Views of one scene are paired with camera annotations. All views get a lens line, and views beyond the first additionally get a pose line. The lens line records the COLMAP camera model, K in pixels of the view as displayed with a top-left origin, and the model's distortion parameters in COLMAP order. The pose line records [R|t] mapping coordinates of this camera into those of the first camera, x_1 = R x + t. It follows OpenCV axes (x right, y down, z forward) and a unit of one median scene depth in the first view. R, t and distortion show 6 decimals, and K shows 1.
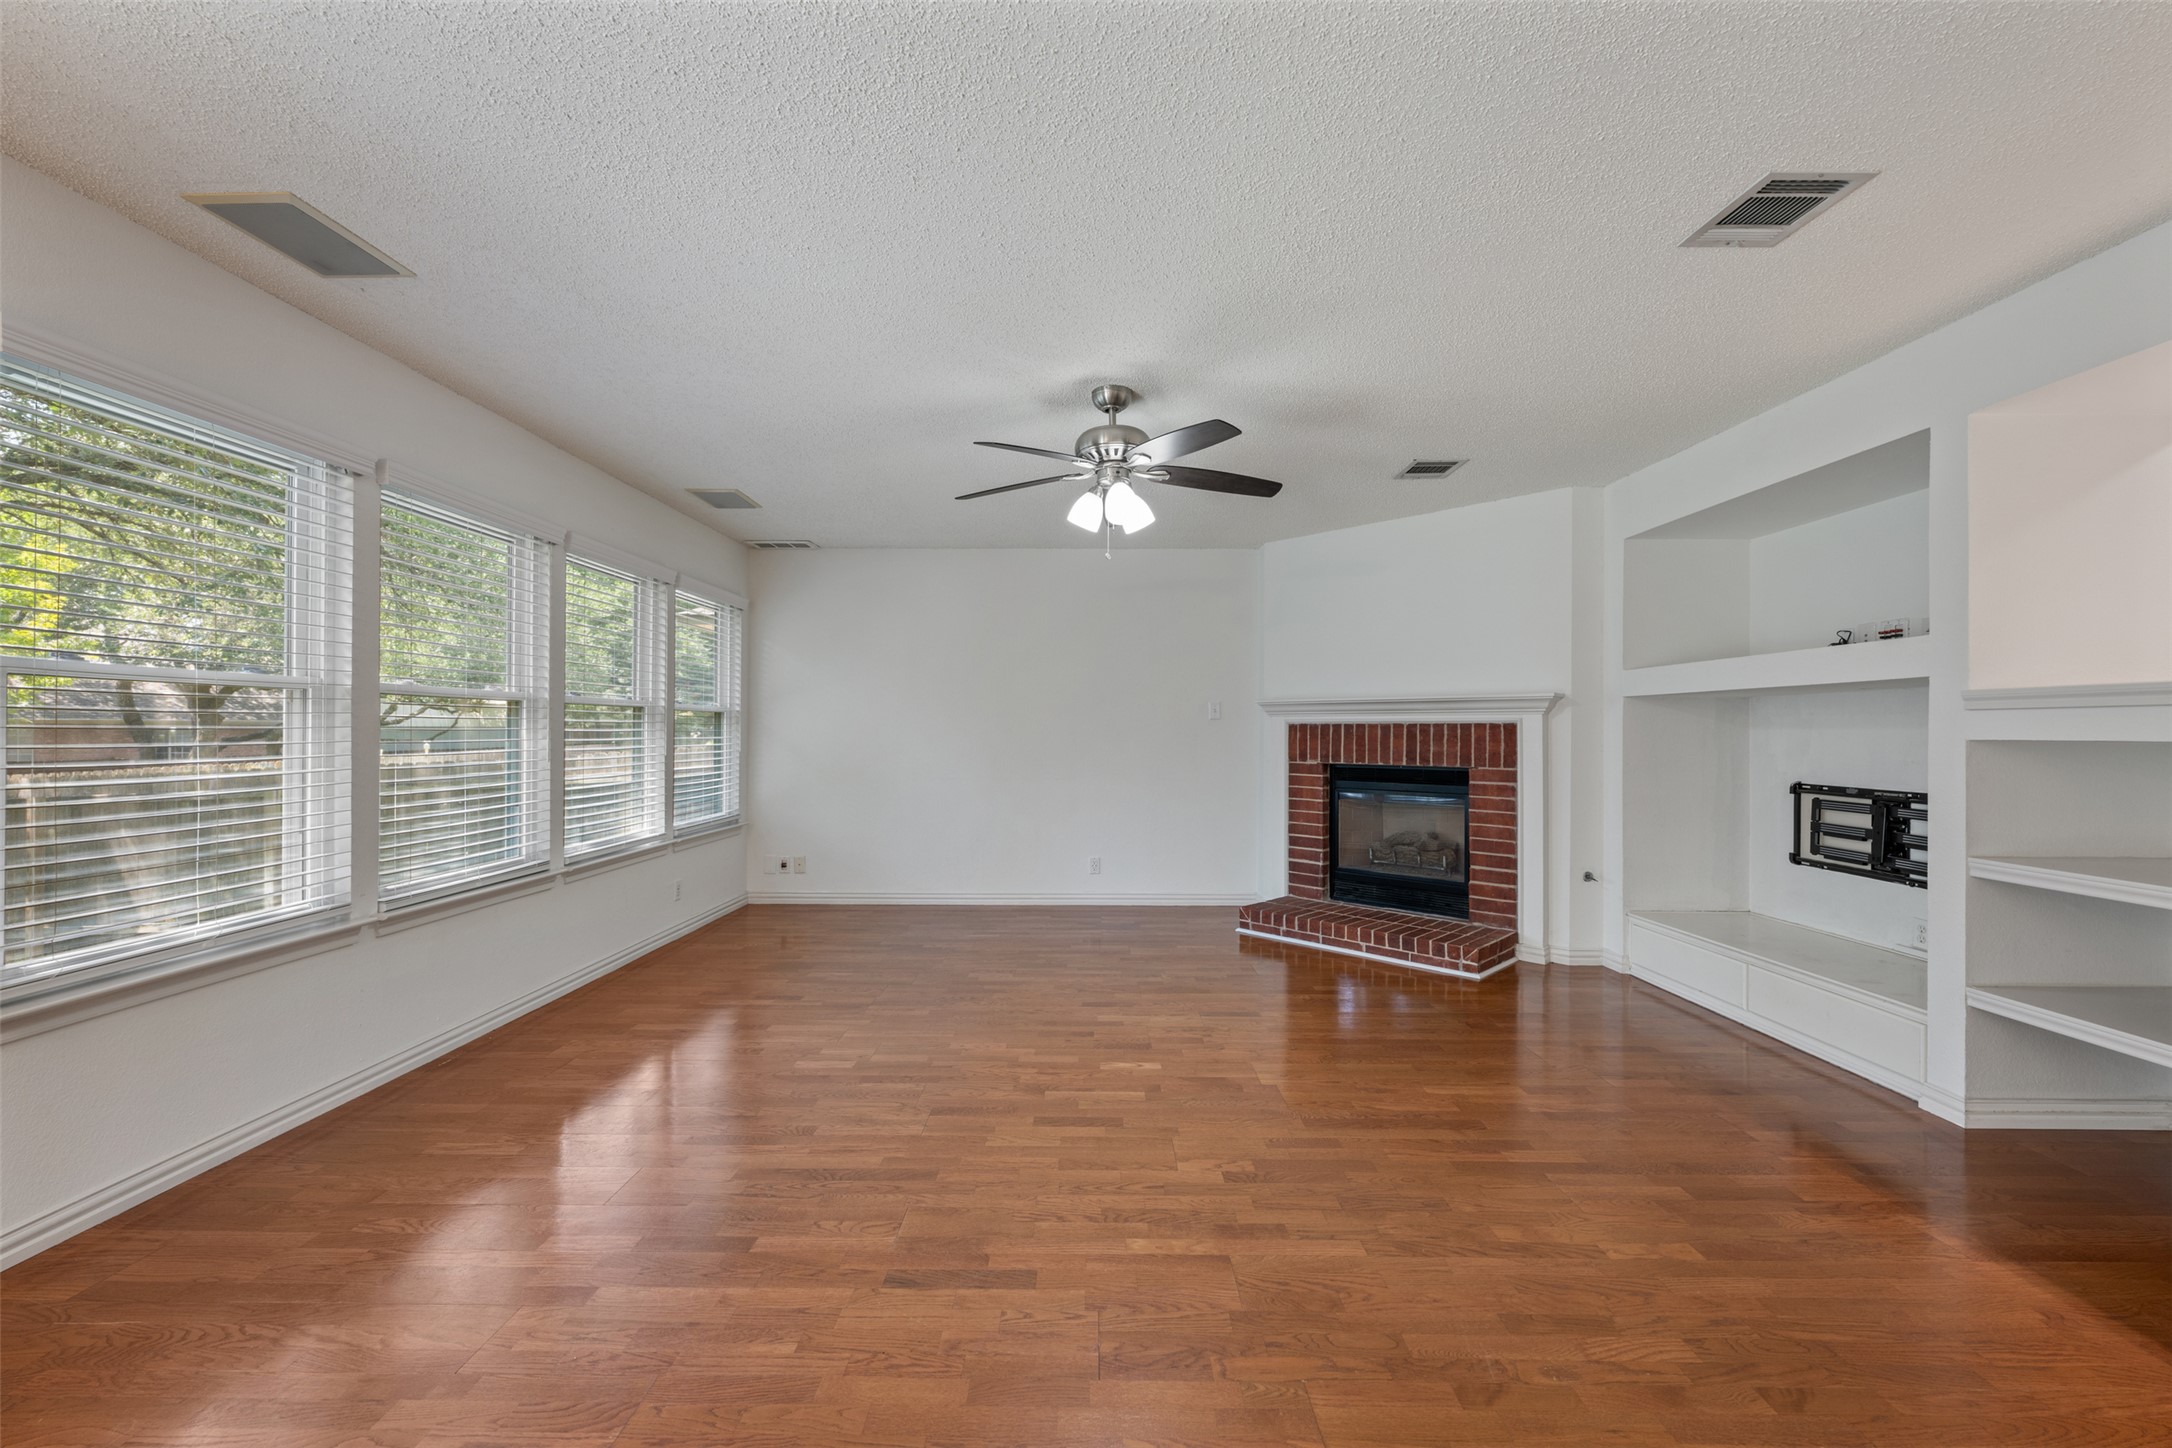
lens RADIAL K [[862.8, 0, 1084.0], [0, 862.8, 733.7], [0, 0, 1]] dist [0.000685, -0.000682]
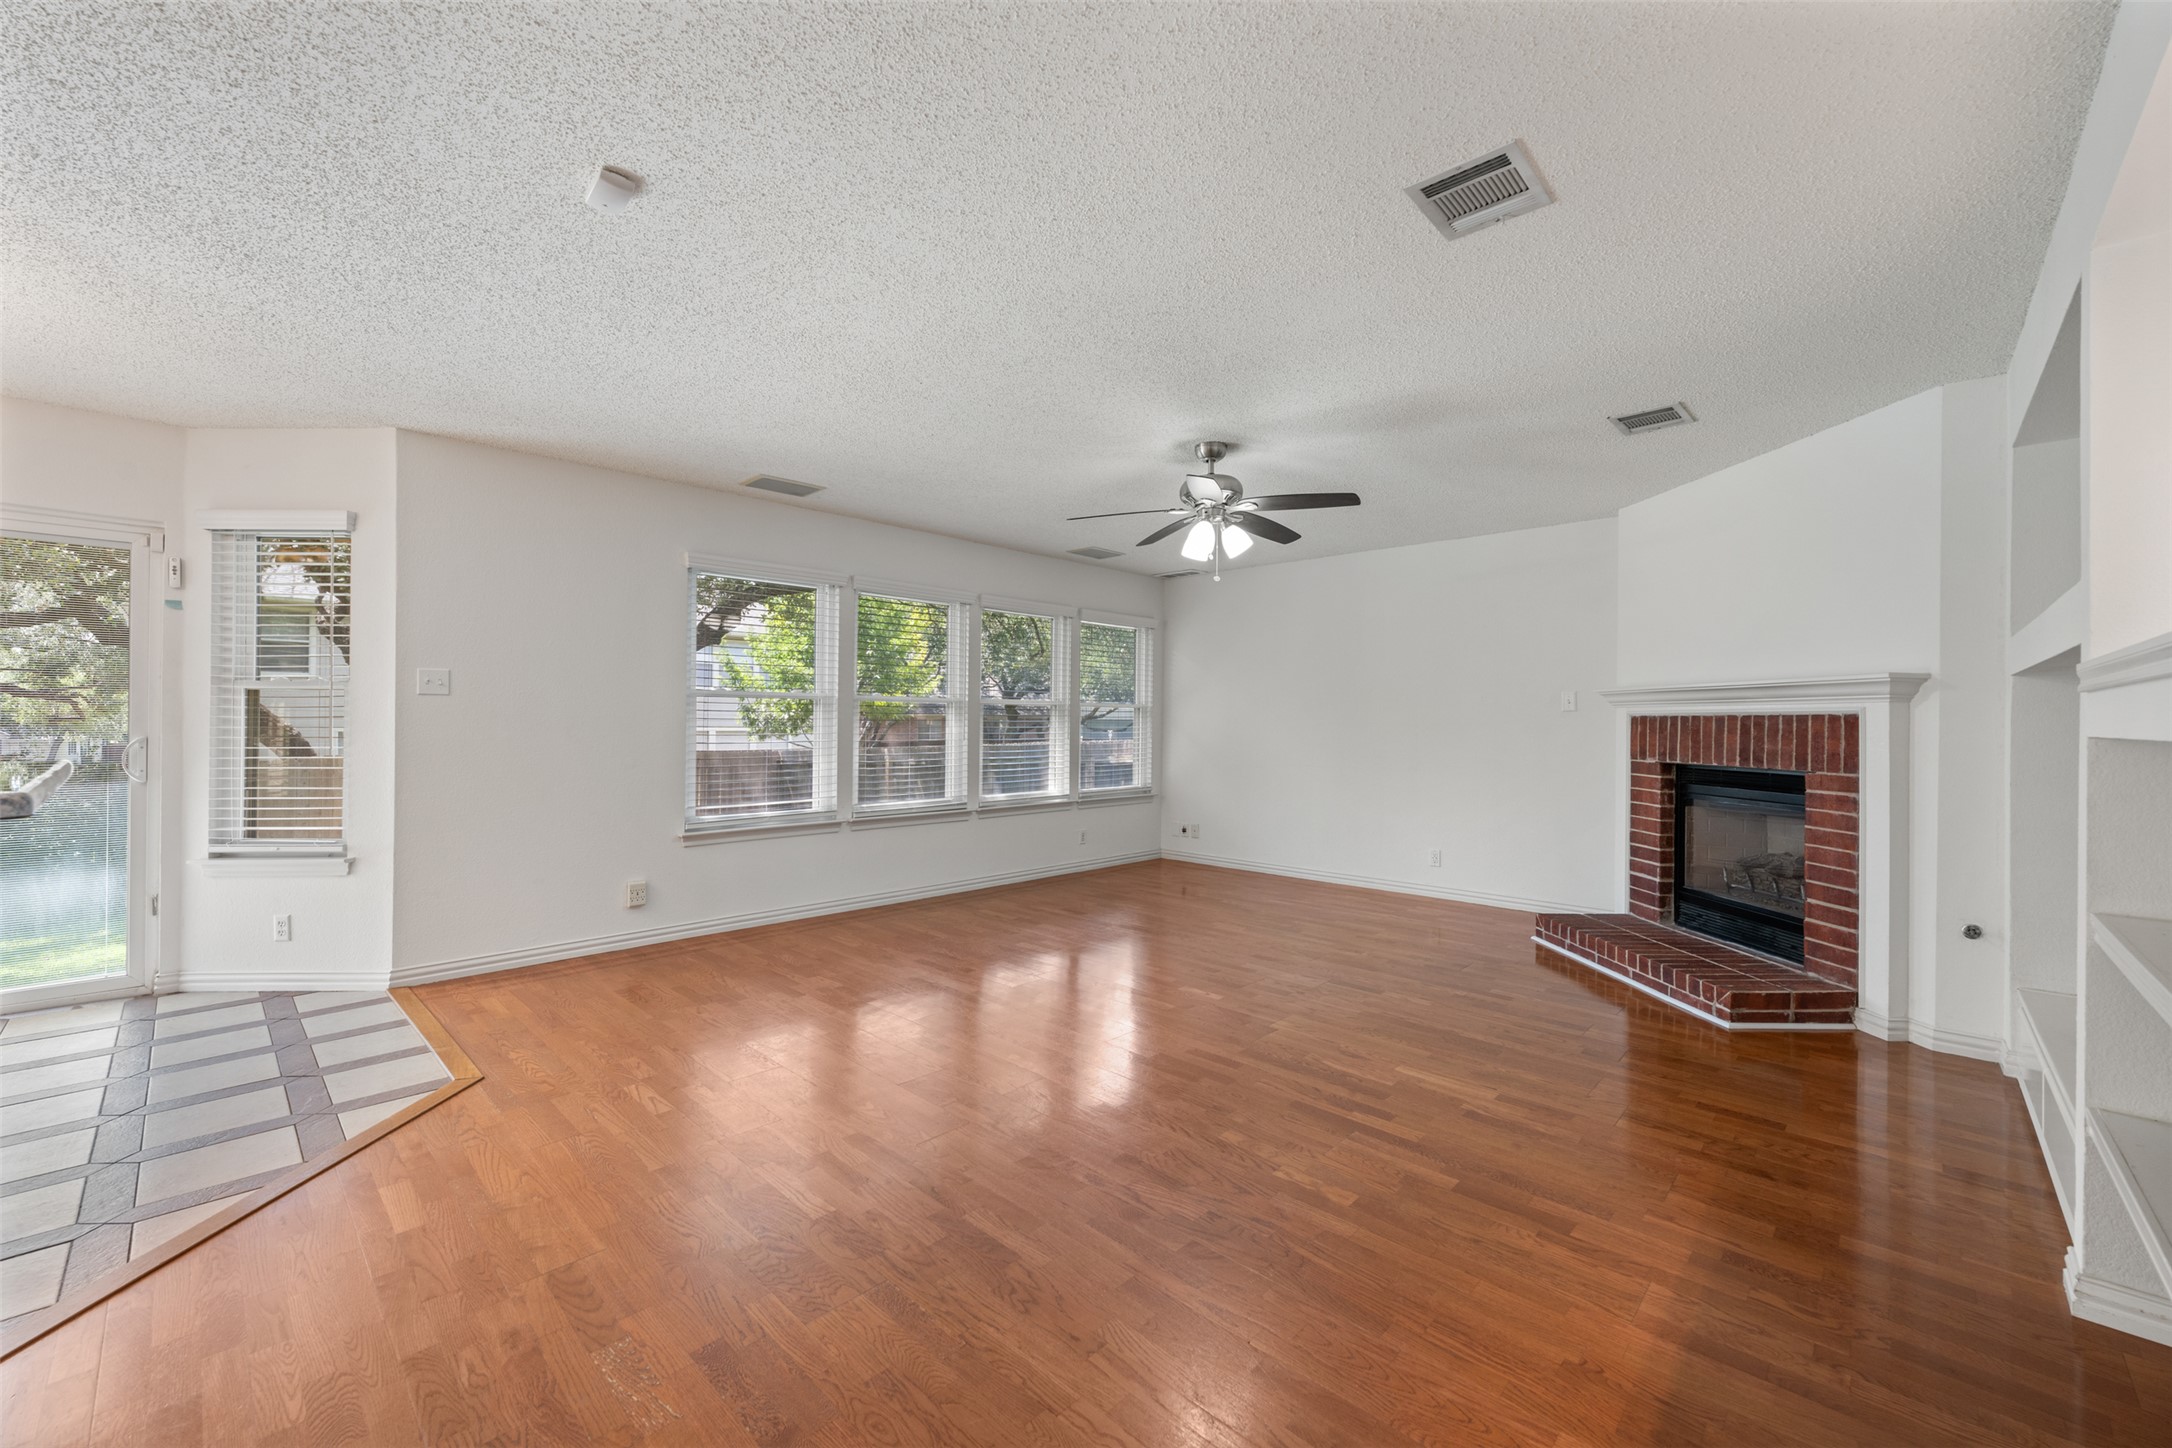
lens RADIAL K [[862.8, 0, 1083.2], [0, 862.8, 721.4], [0, 0, 1]] dist [0.000685, -0.000682]
pose [[0.726910, 0.002377, -0.686729, 0.559229], [-0.006996, 0.999968, -0.003944, 0.001748], [0.686698, 0.007671, 0.726903, -0.012473]]
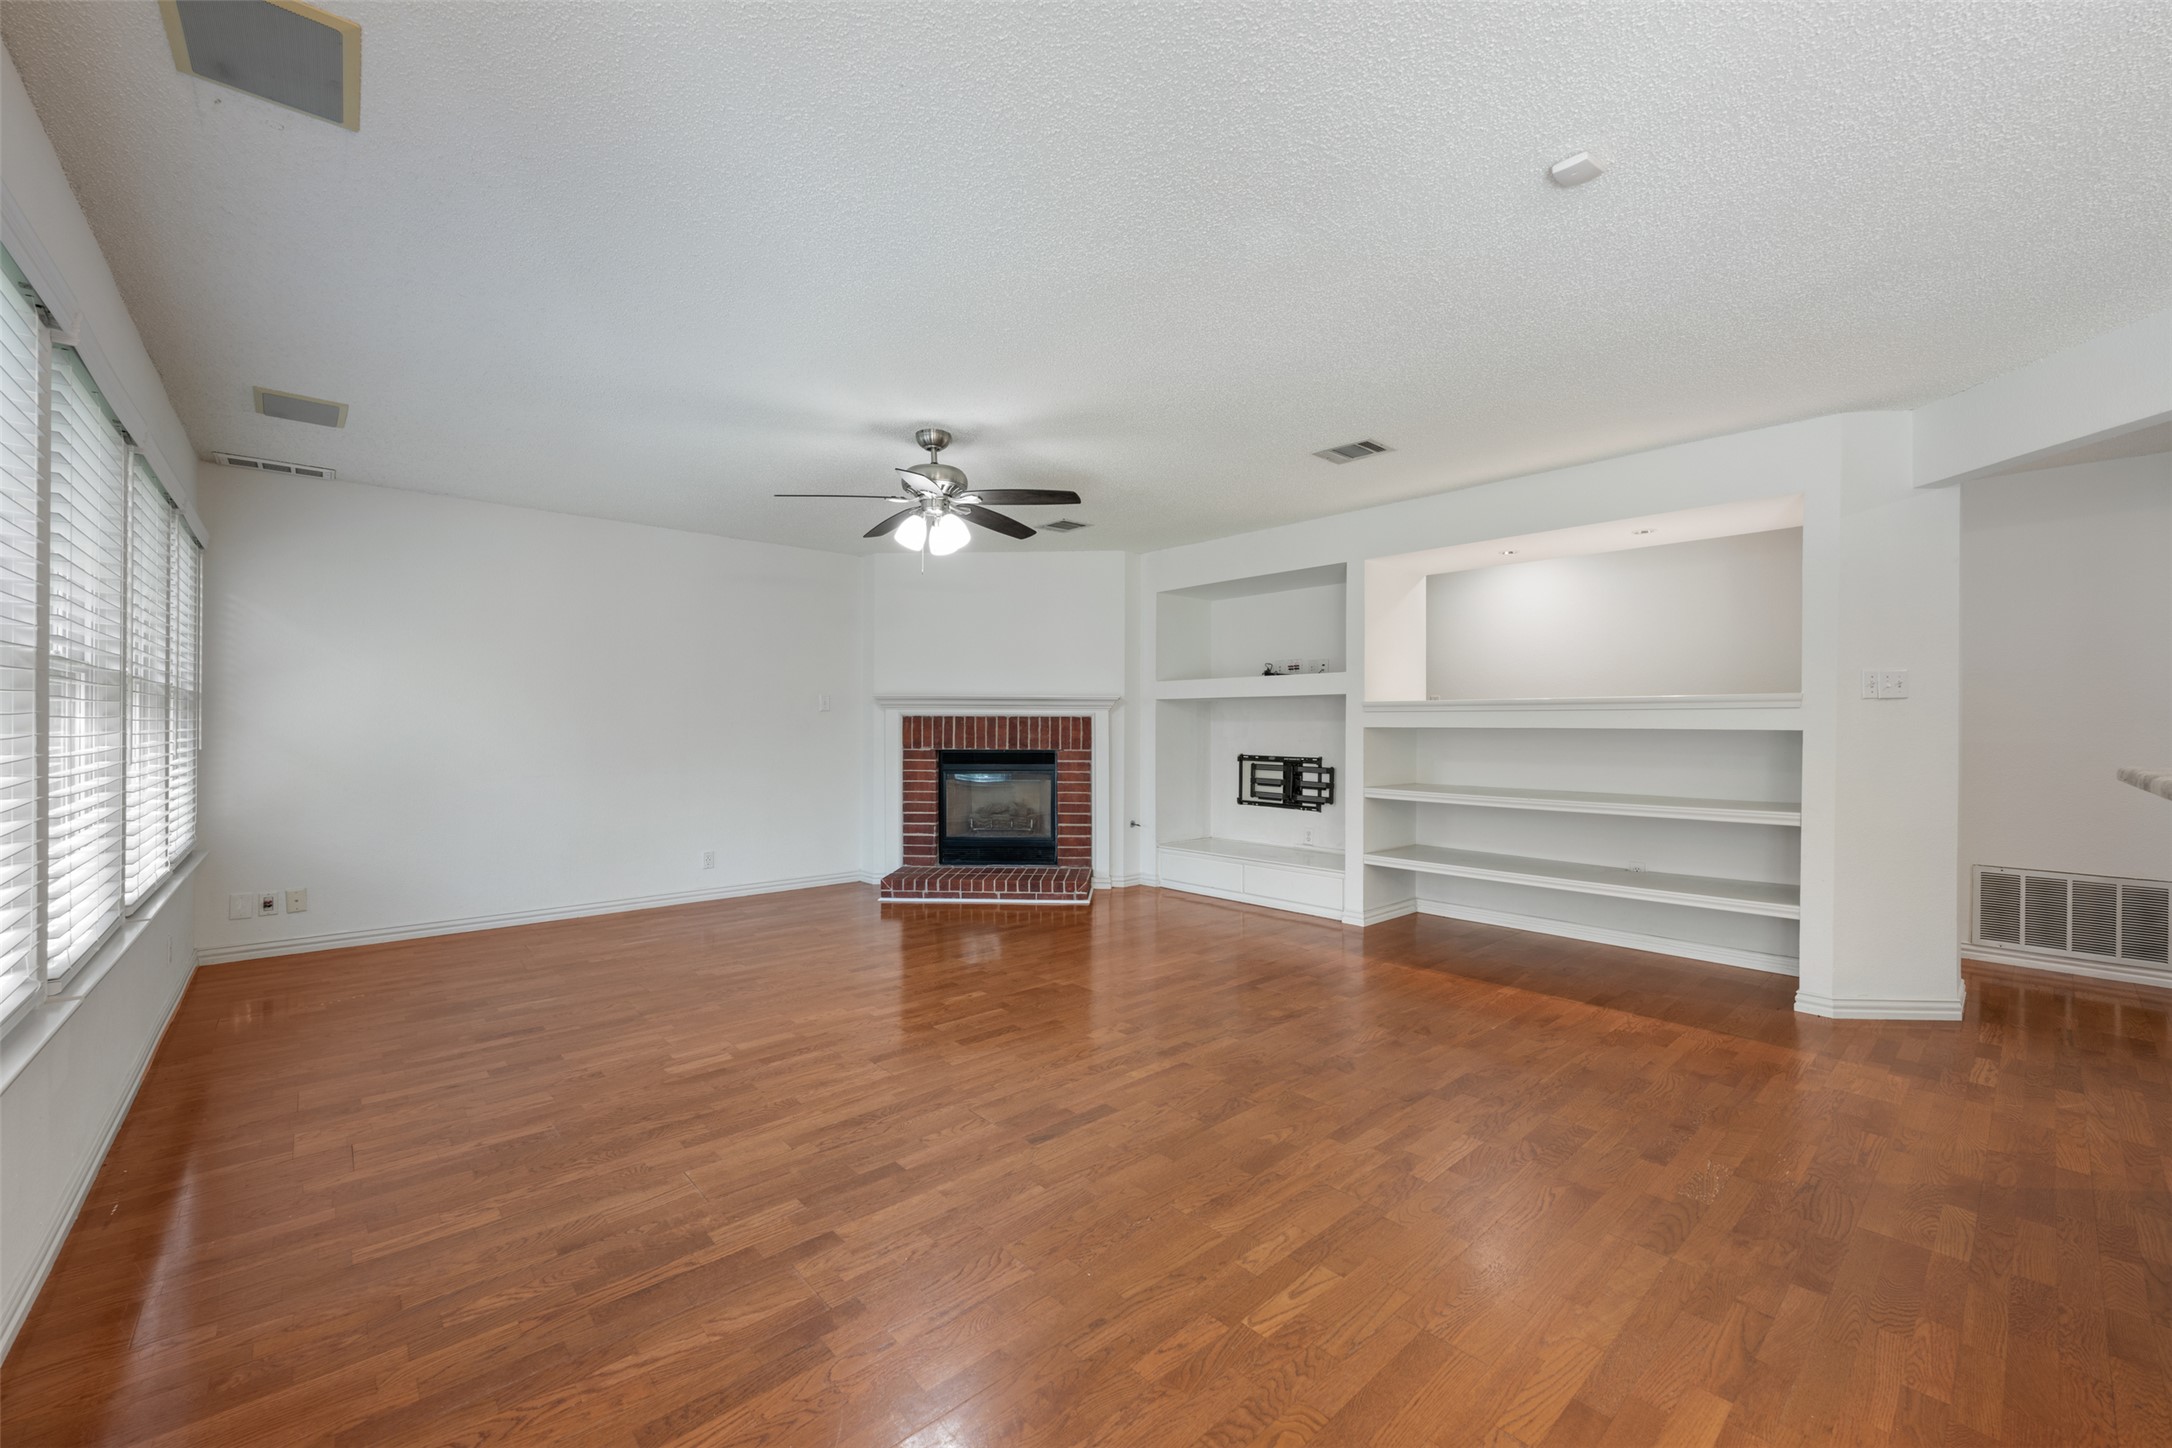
lens RADIAL K [[862.8, 0, 1086.0], [0, 862.8, 728.2], [0, 0, 1]] dist [0.000685, -0.000682]
pose [[0.738559, -0.002203, 0.674185, -0.456636], [0.000075, 0.999995, 0.003186, 0.001500], [-0.674189, -0.002303, 0.738556, -0.008438]]
